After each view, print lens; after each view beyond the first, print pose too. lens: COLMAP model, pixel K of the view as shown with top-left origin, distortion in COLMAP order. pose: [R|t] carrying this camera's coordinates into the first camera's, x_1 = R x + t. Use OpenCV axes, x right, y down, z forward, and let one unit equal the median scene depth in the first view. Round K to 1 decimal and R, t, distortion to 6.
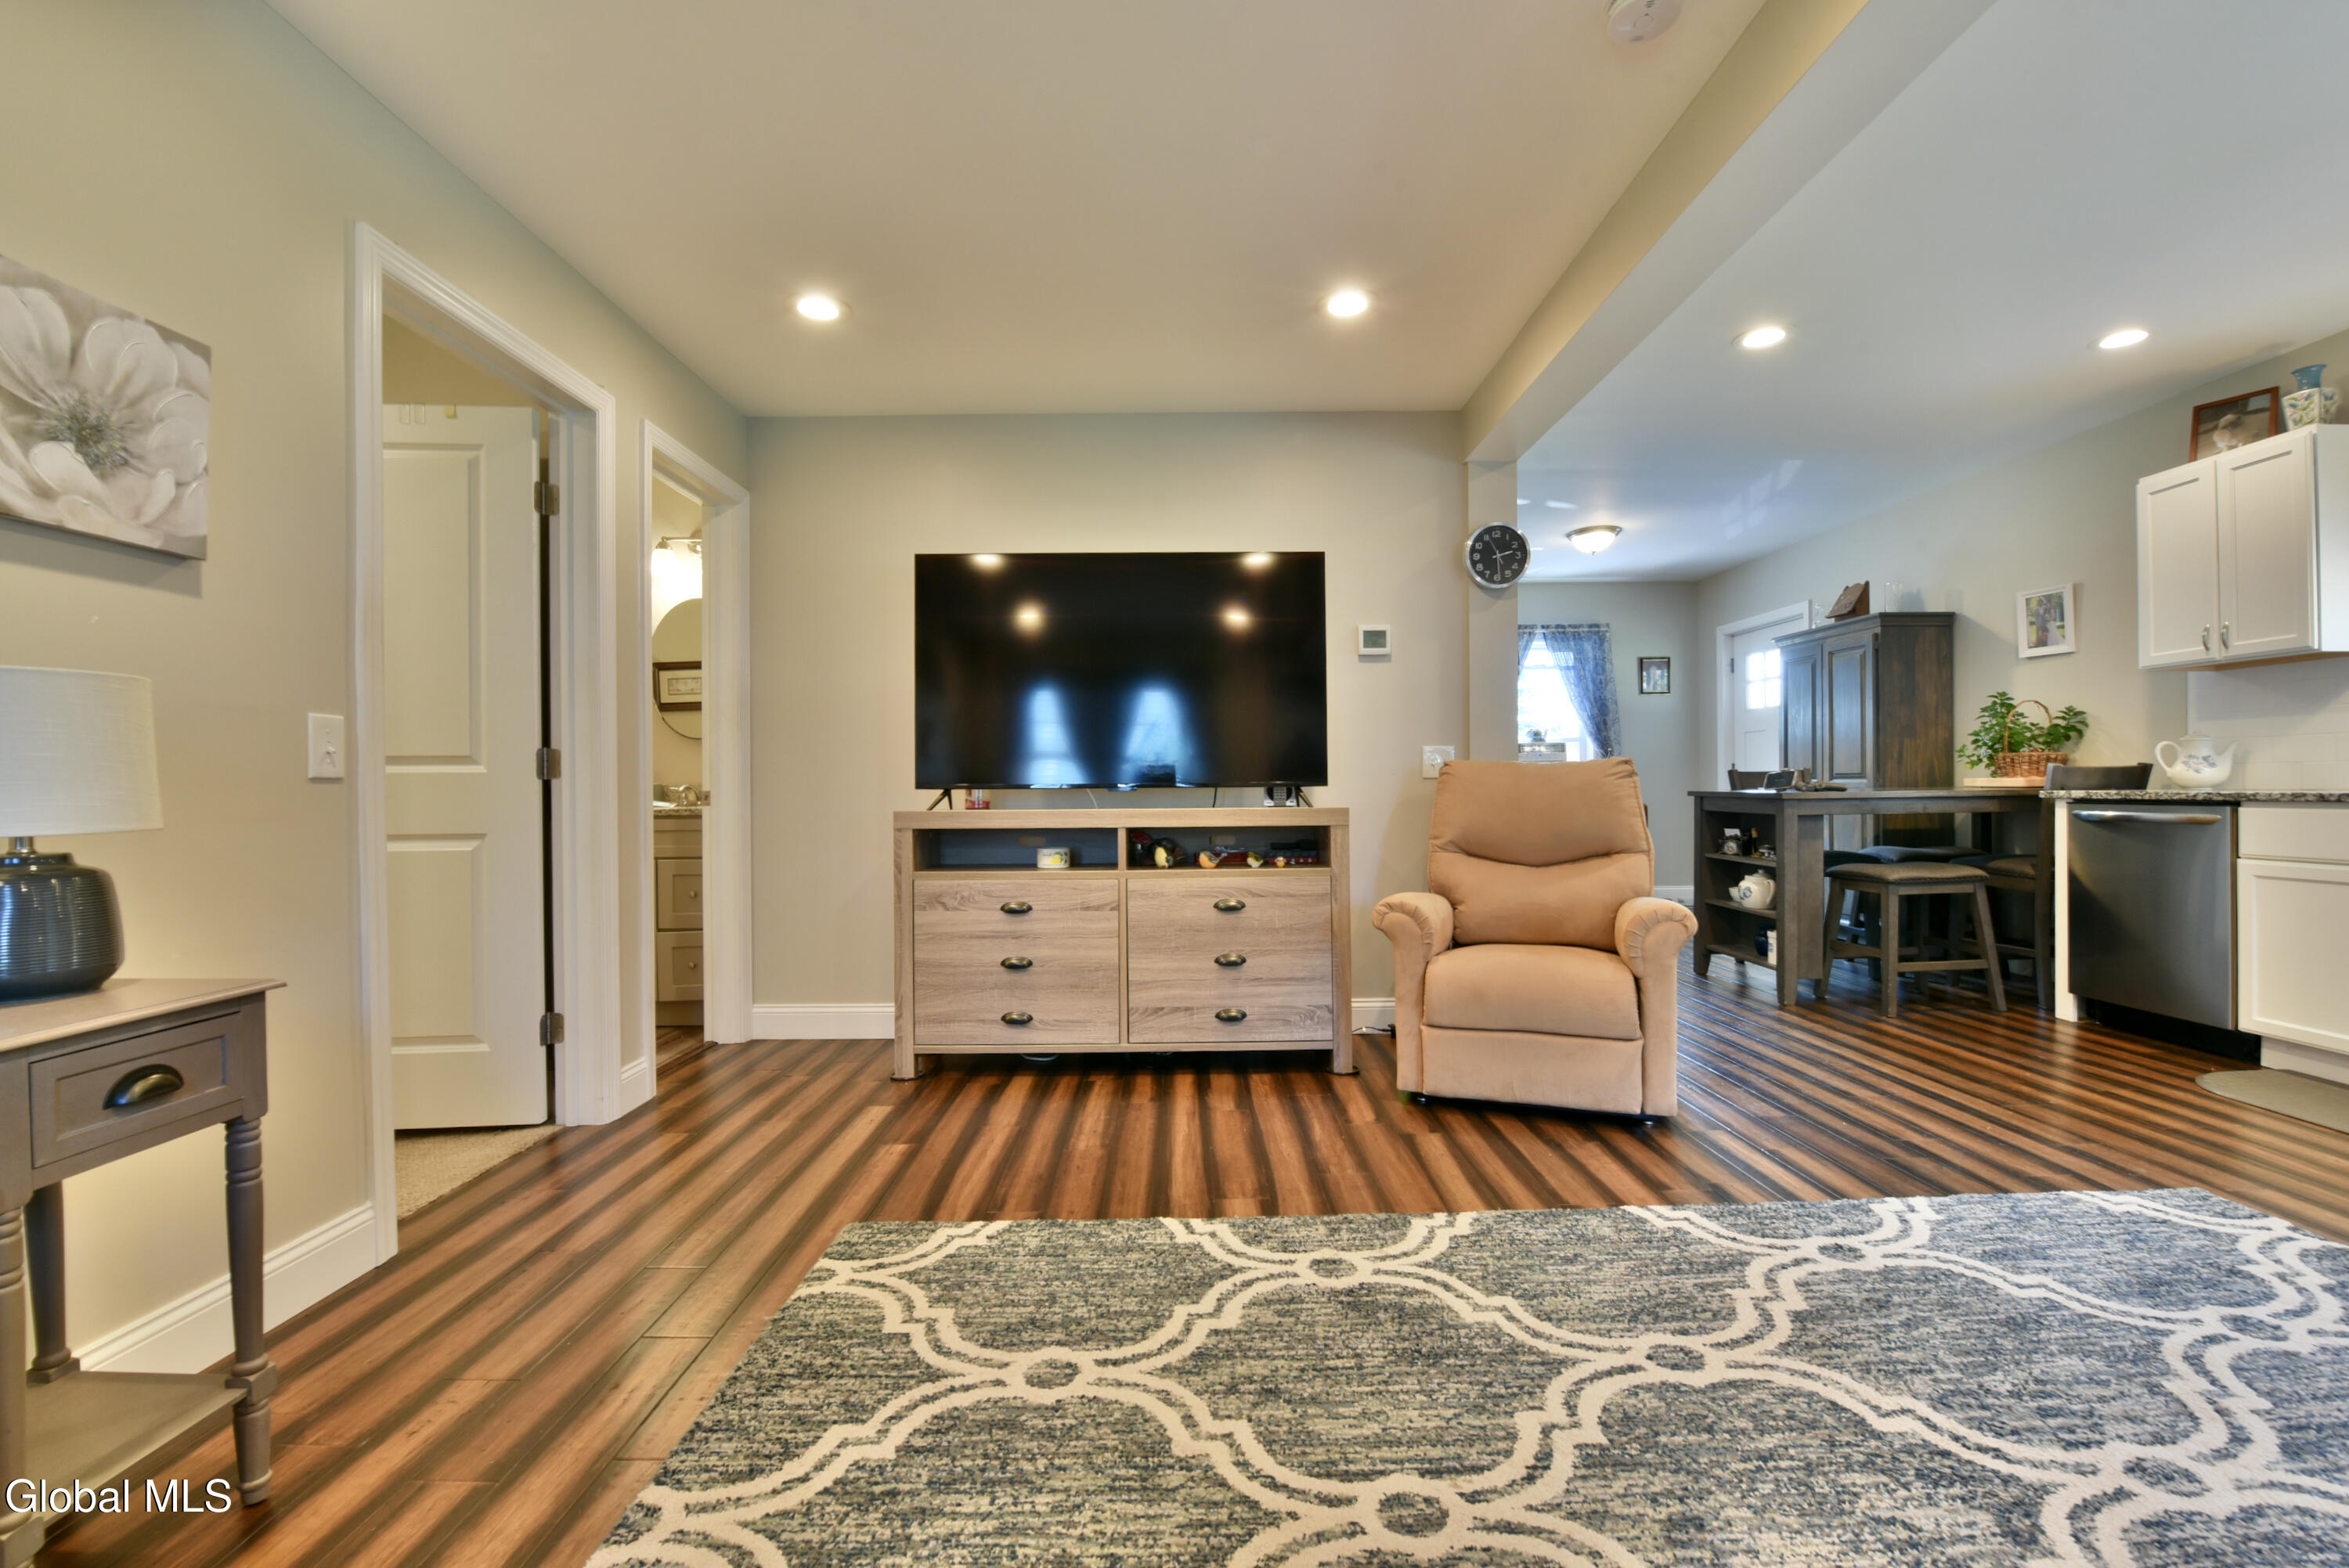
lens RADIAL K [[964.2, 0, 1179.0], [0, 964.2, 786.0], [0, 0, 1]] dist [-0.013736, -0.003466]
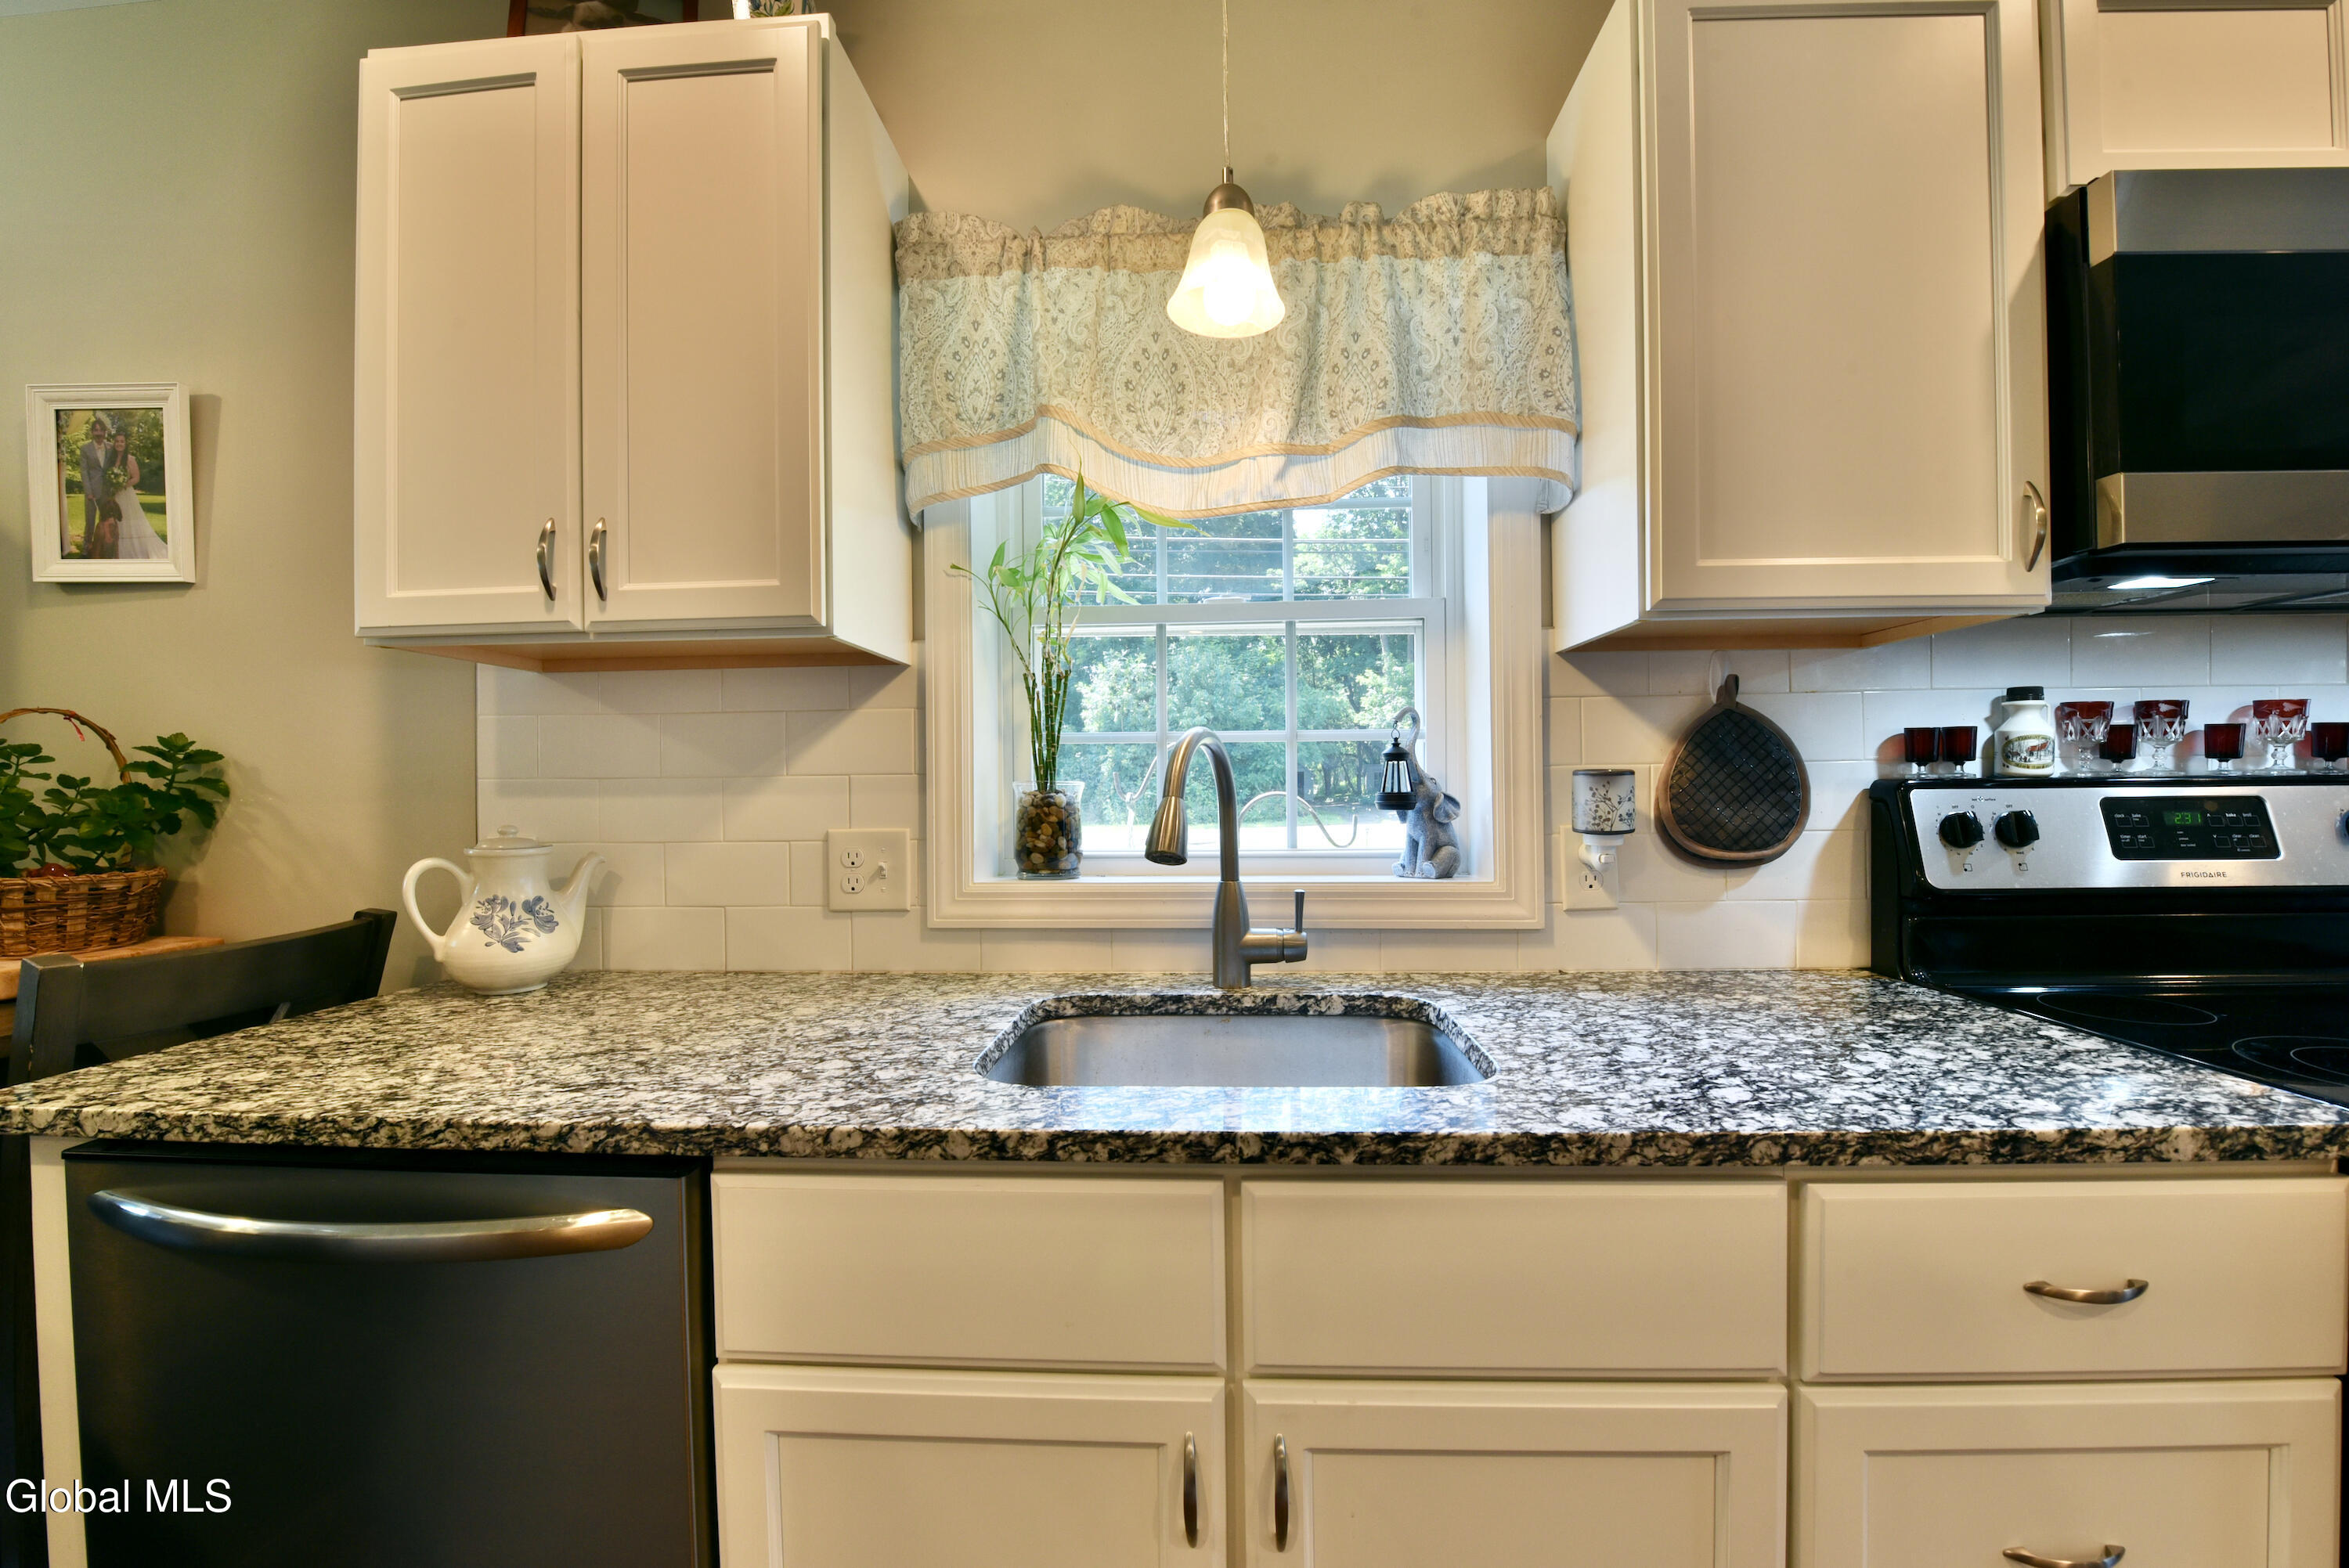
lens RADIAL K [[940.0, 0, 1173.1], [0, 940.0, 789.6], [0, 0, 1]] dist [-0.016148, -0.002445]
pose [[0.066308, 0.003560, 0.997793, 0.846713], [0.010301, 0.999938, -0.004253, -0.079500], [-0.997746, 0.010560, 0.066267, 0.827824]]
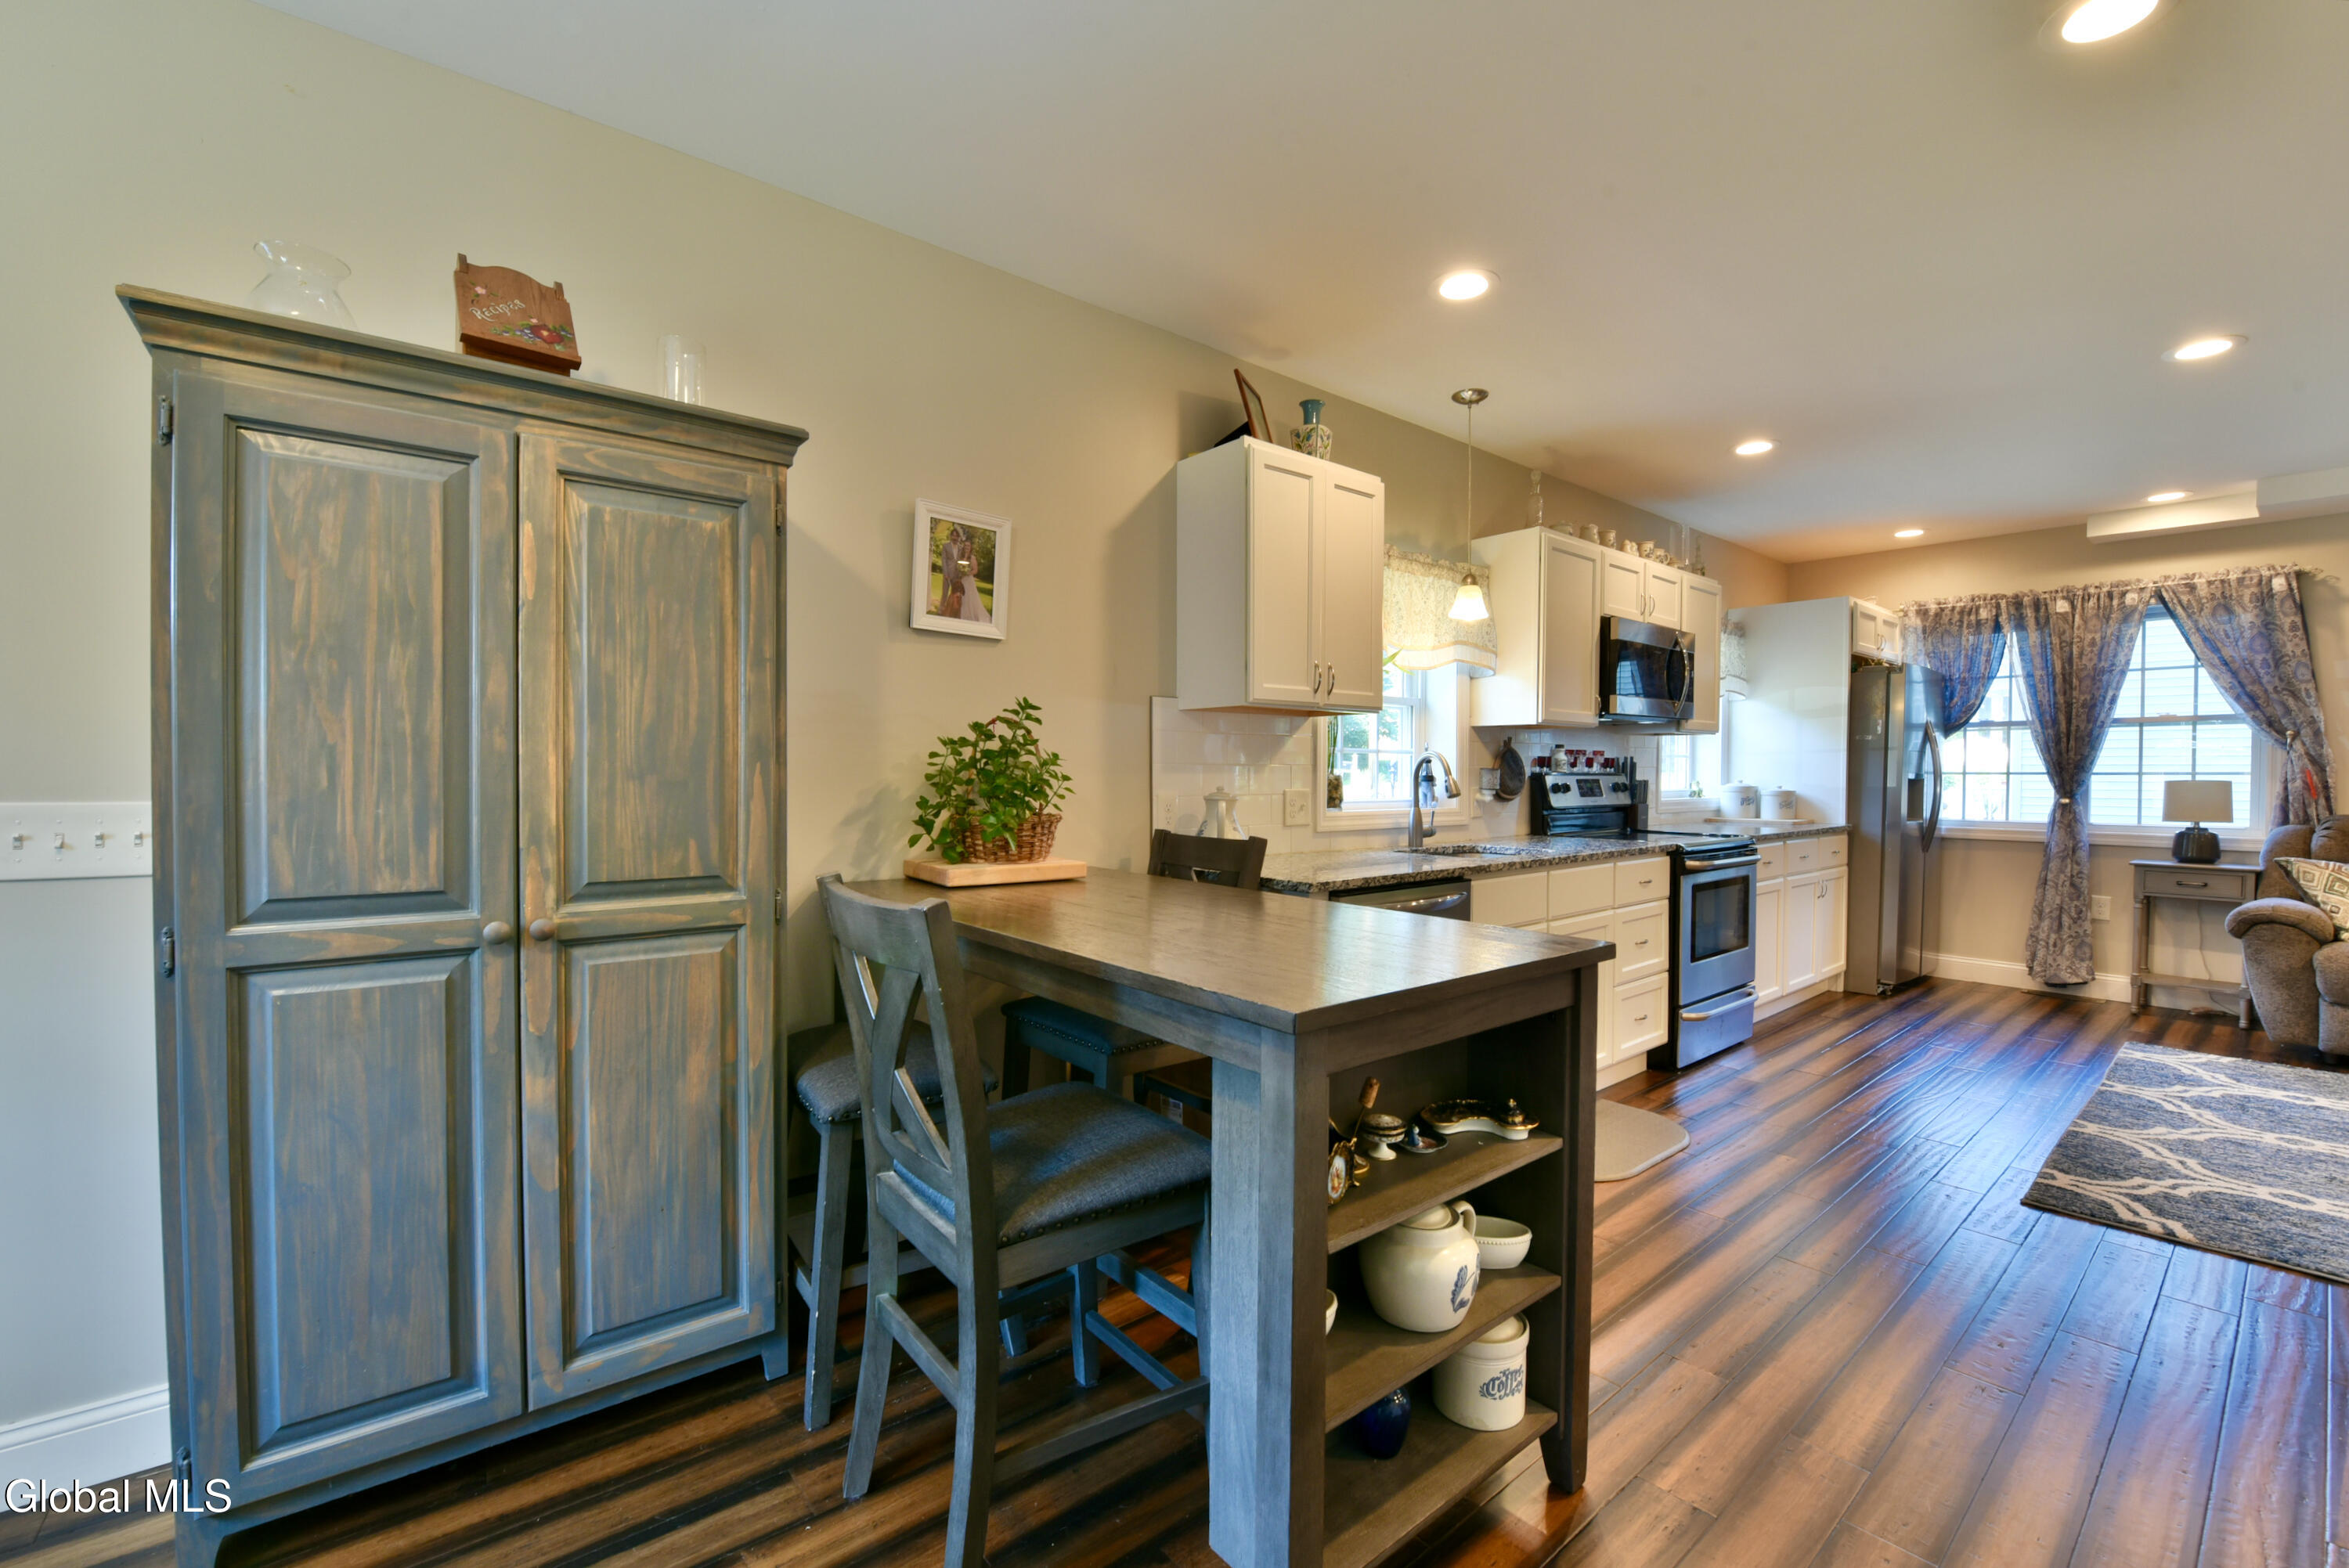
lens RADIAL K [[974.3, 0, 1174.9], [0, 974.3, 791.0], [0, 0, 1]] dist [-0.018382, -0.000869]
pose [[-0.630924, -0.007449, 0.775808, 0.556519], [0.003501, 0.999916, 0.012448, -0.075523], [-0.775836, 0.010570, -0.630846, 1.765305]]
